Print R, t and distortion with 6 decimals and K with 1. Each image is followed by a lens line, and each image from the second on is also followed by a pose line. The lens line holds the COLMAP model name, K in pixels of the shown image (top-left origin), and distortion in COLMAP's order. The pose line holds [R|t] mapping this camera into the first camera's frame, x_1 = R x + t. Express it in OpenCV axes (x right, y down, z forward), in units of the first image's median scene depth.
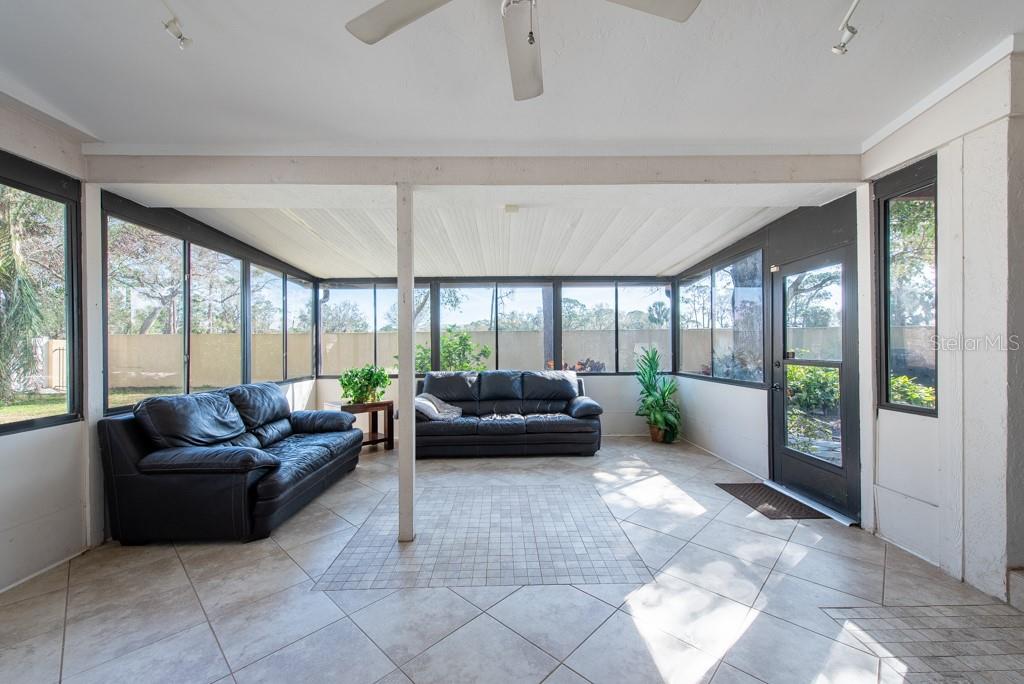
lens RADIAL K [[402.7, 0, 515.6], [0, 402.7, 343.8], [0, 0, 1]] dist [0.013592, -0.003316]
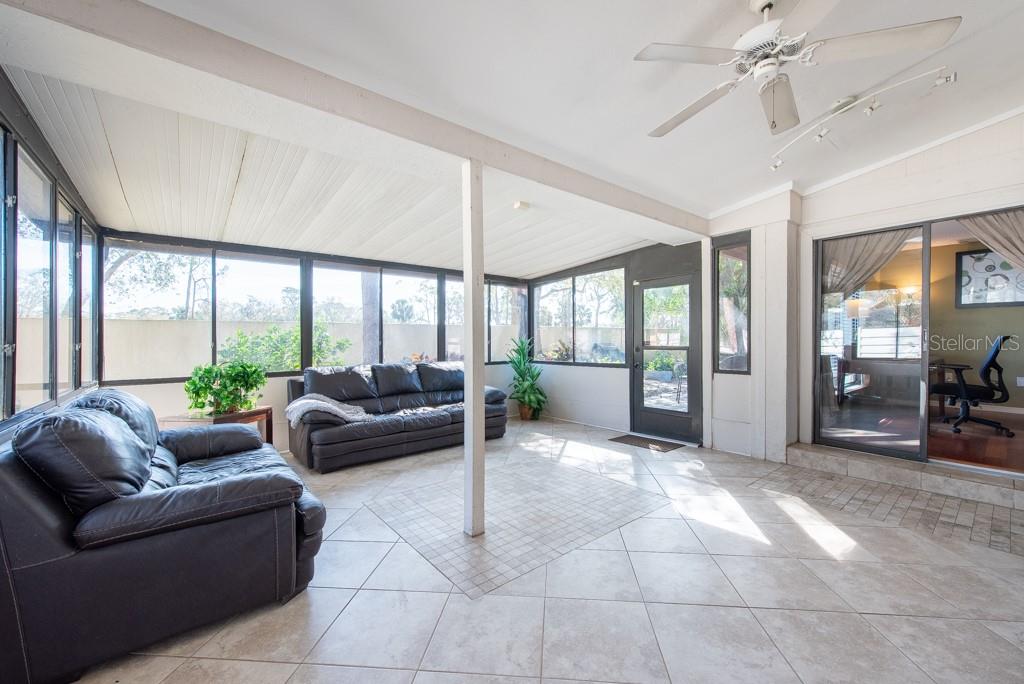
lens RADIAL K [[402.7, 0, 520.4], [0, 402.7, 341.1], [0, 0, 1]] dist [0.013592, -0.003316]
pose [[0.784927, 0.002294, 0.619584, -0.566212], [-0.002963, 0.999996, 0.000051, 0.020644], [-0.619582, -0.001876, 0.784930, 0.134403]]
